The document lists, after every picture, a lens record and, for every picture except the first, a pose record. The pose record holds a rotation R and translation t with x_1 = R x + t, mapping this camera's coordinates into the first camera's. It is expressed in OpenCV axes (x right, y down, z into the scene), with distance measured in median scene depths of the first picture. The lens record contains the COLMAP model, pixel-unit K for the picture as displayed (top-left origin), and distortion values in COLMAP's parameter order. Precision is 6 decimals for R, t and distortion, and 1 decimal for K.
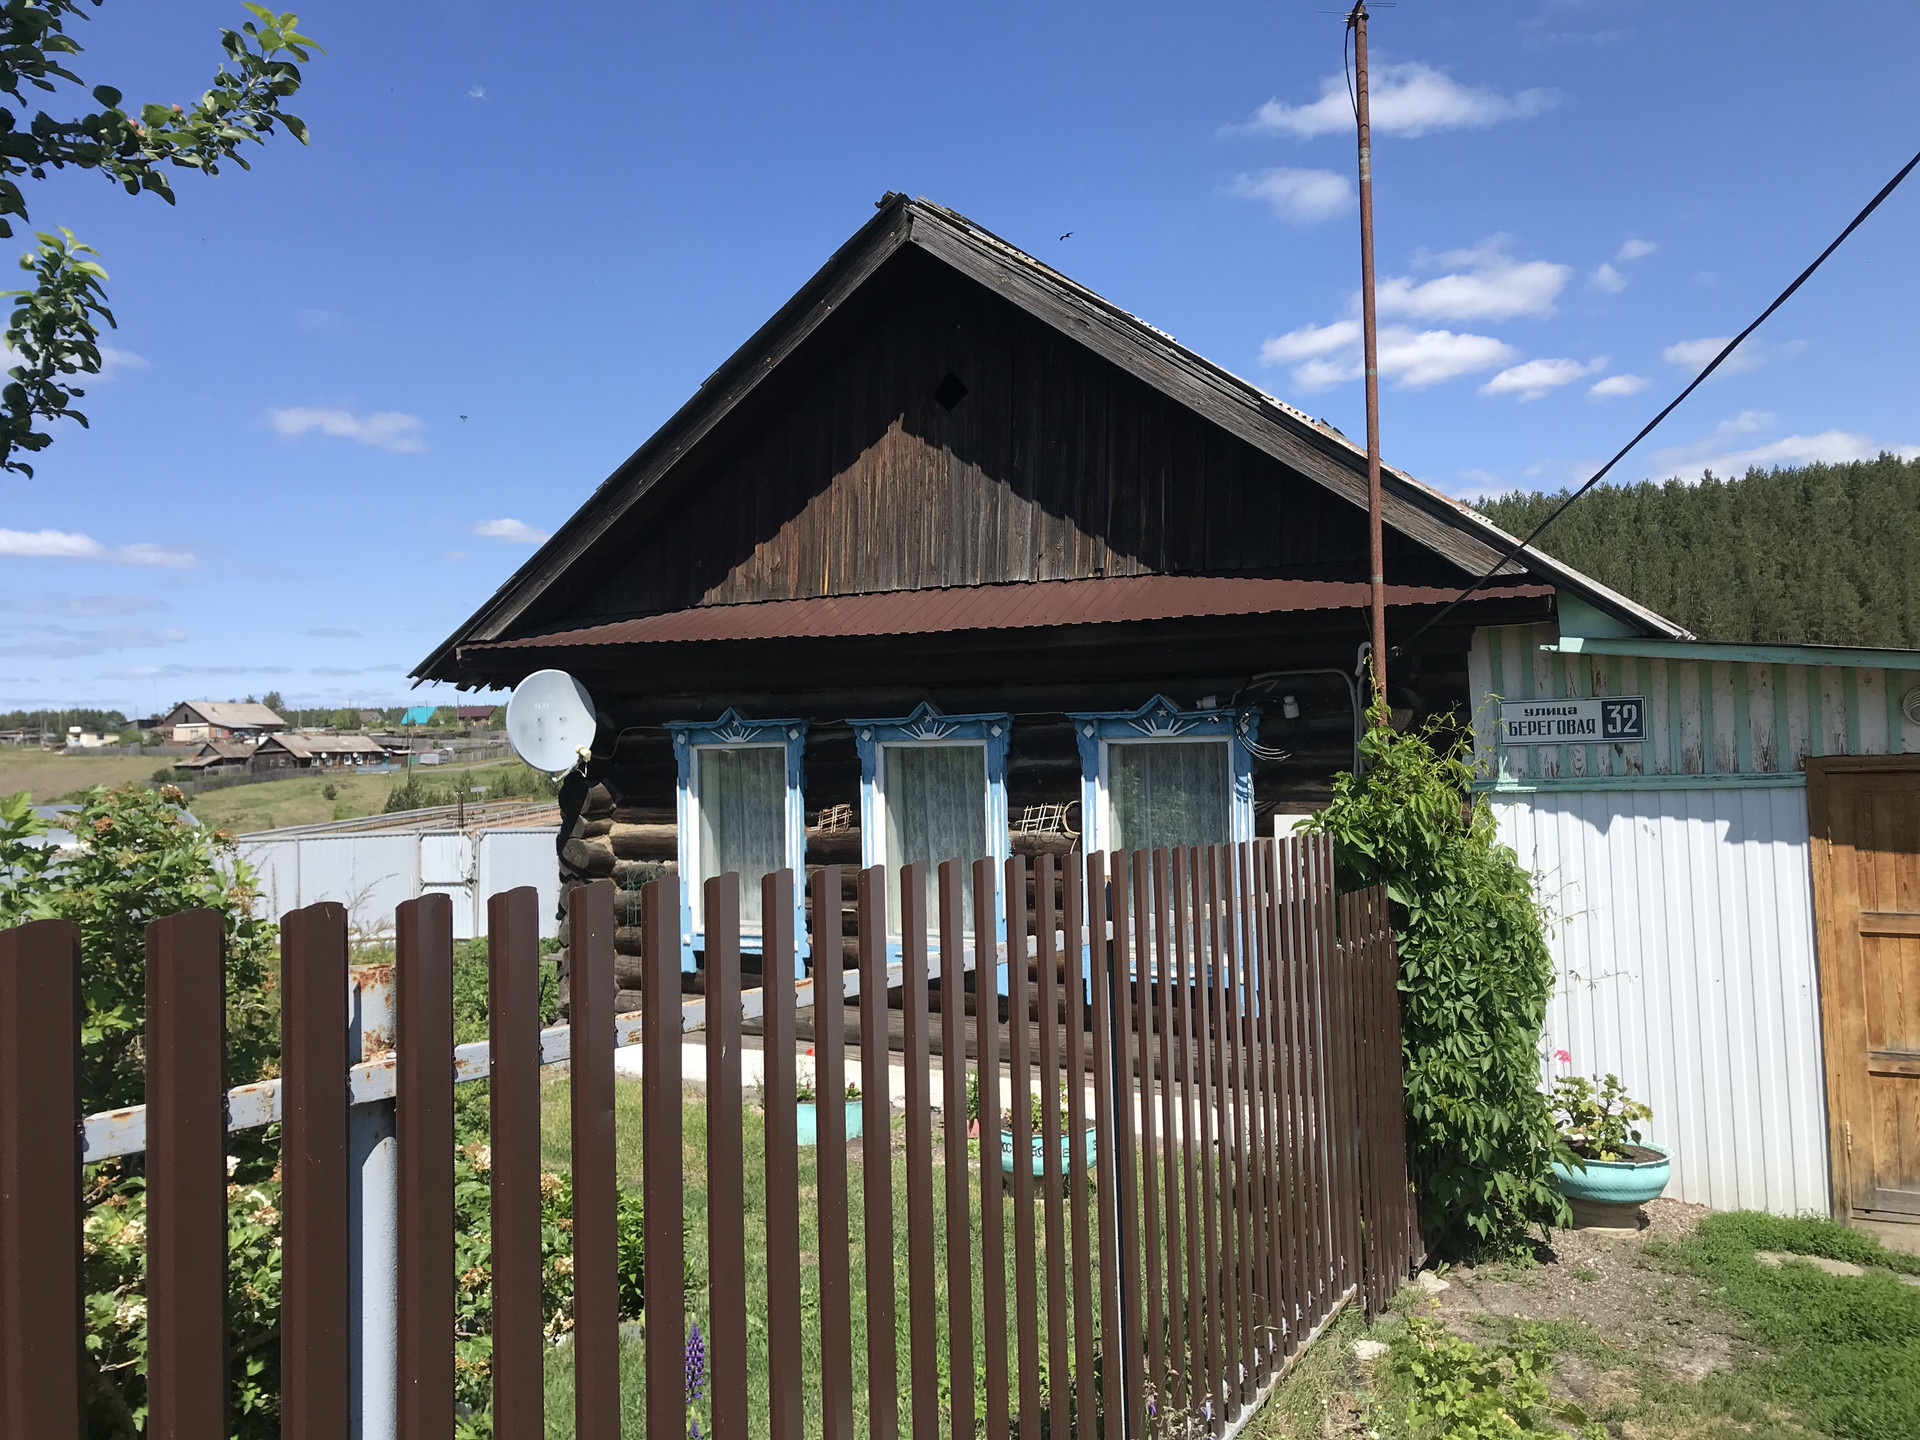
lens RADIAL K [[1537.0, 0, 957.6], [0, 1537.0, 757.5], [0, 0, 1]] dist [0.076572, -0.103004]
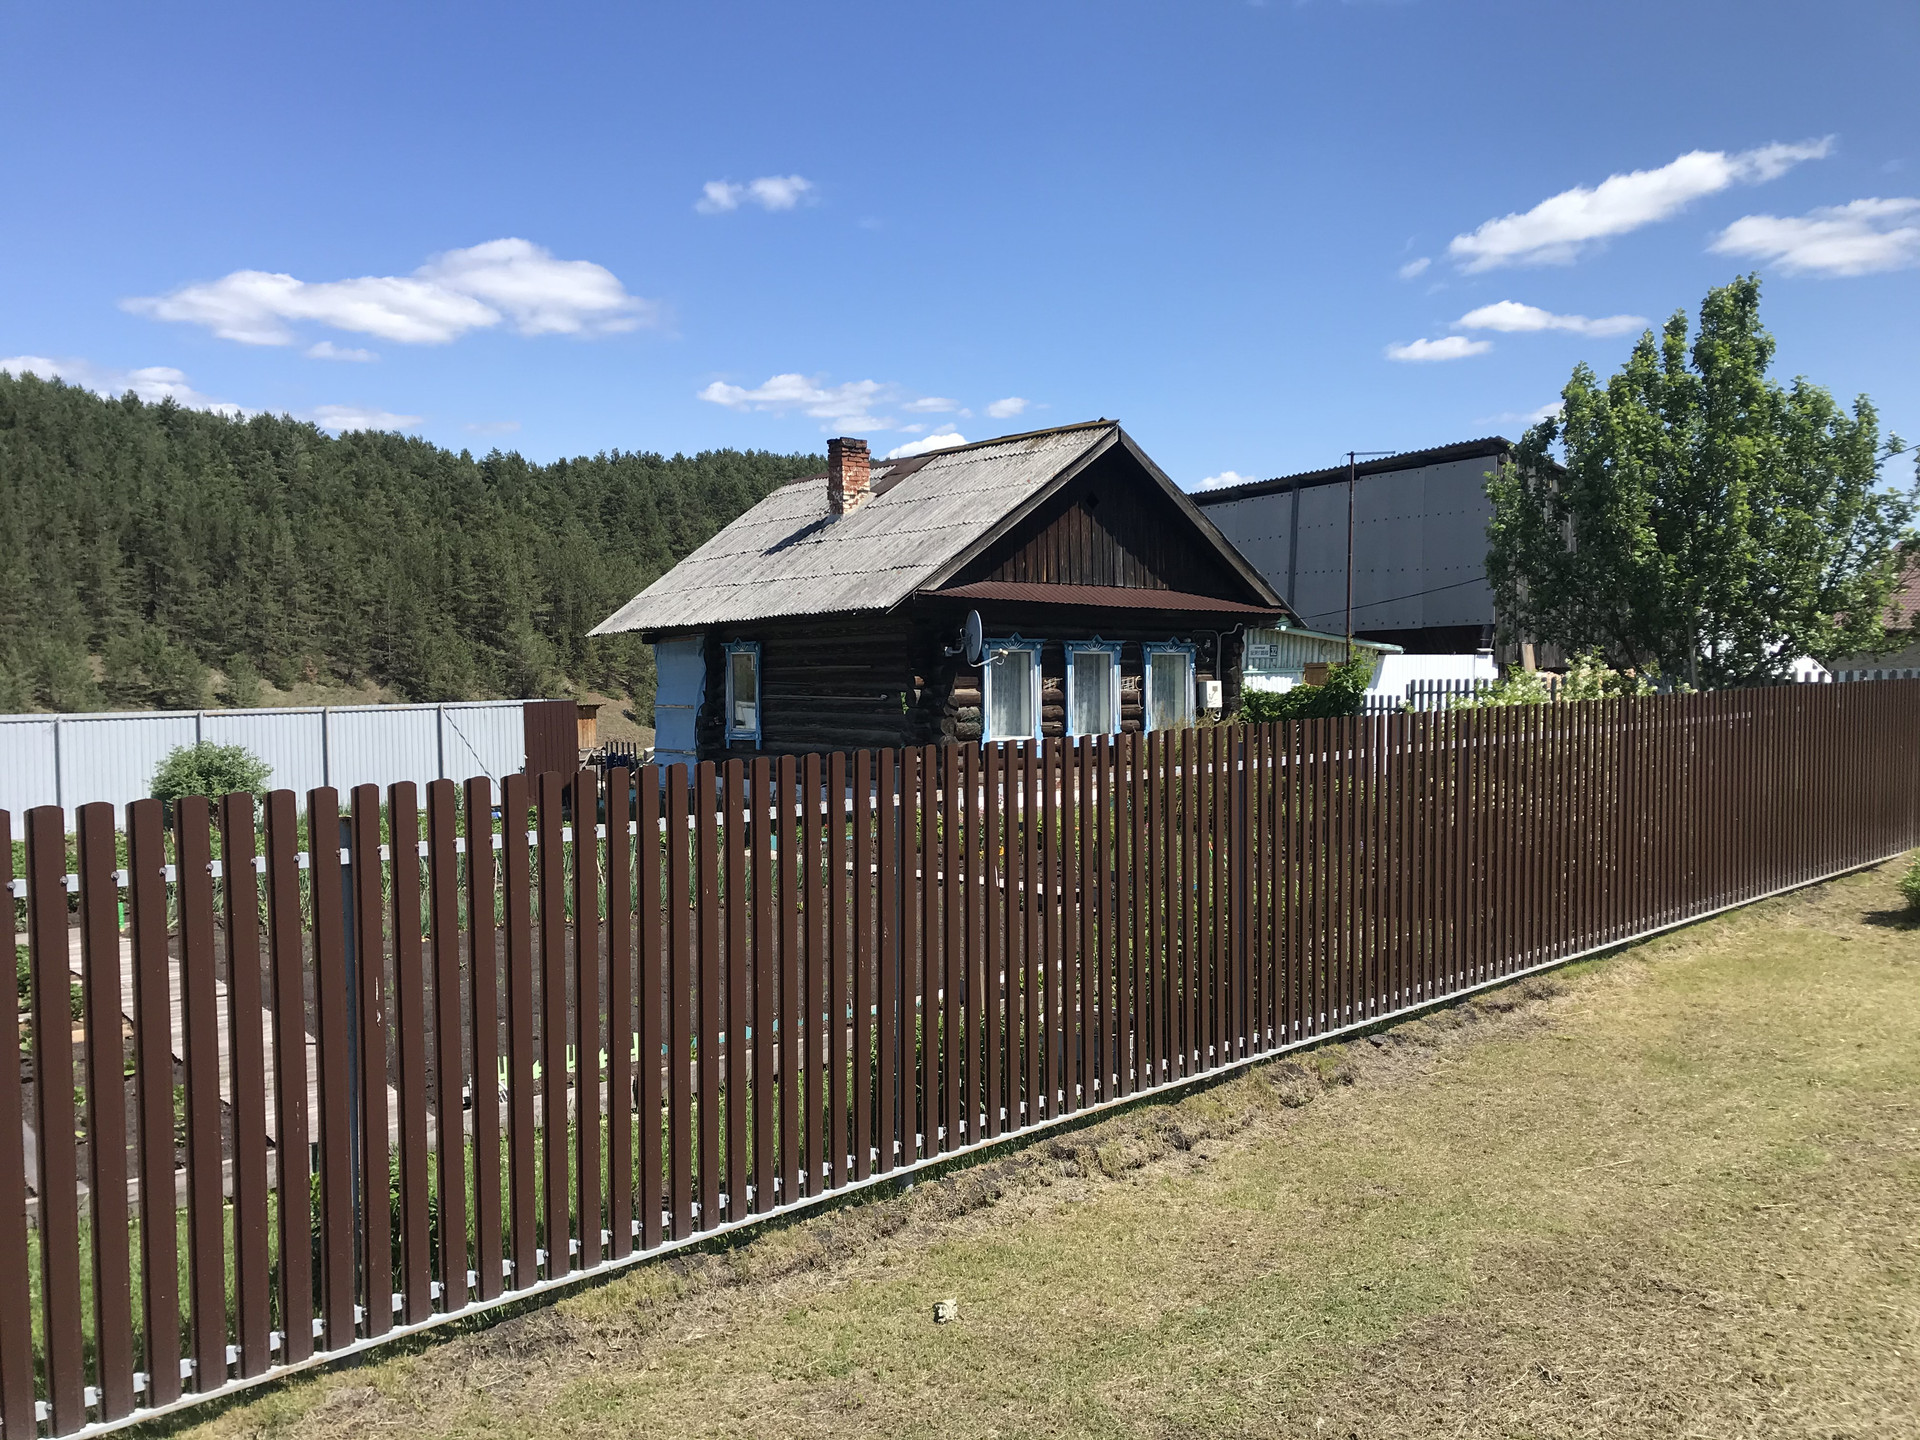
lens RADIAL K [[1537.0, 0, 957.6], [0, 1537.0, 757.5], [0, 0, 1]] dist [0.076572, -0.103004]
pose [[0.375003, -0.039436, 0.926185, -3.054136], [-0.011611, 0.998817, 0.047230, 0.057298], [-0.926951, -0.028465, 0.374101, 0.427804]]
